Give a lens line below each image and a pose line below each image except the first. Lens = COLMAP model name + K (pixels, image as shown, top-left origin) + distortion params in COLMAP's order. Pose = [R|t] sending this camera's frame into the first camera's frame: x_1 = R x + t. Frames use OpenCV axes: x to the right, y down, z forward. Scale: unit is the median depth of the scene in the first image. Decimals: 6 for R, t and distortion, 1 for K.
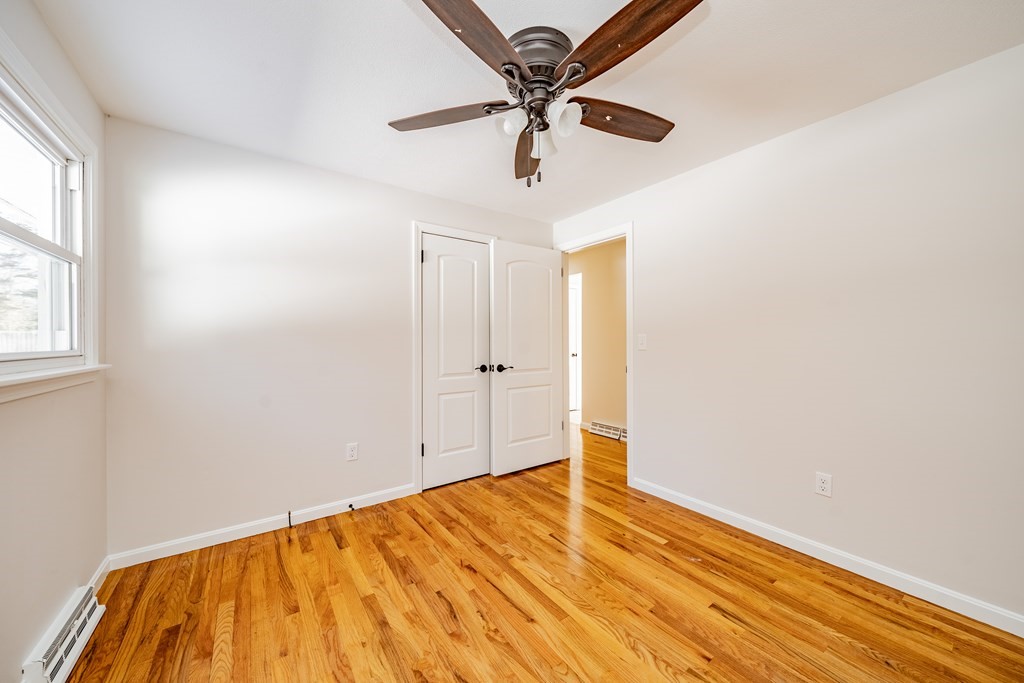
lens RADIAL K [[367.1, 0, 514.4], [0, 367.1, 341.2], [0, 0, 1]] dist [0.001691, 0.000157]
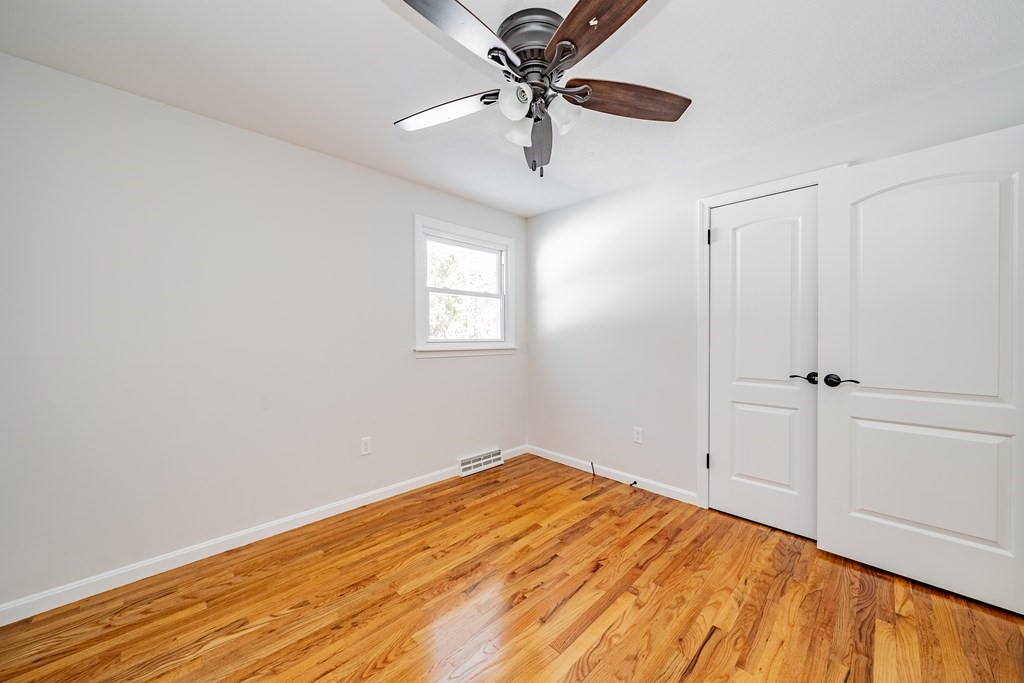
lens RADIAL K [[367.1, 0, 514.4], [0, 367.1, 341.2], [0, 0, 1]] dist [0.001691, 0.000157]
pose [[0.157748, 0.020485, -0.987267, 0.708531], [-0.001399, 0.999788, 0.020521, -0.005268], [0.987478, -0.001856, 0.157743, 0.552774]]
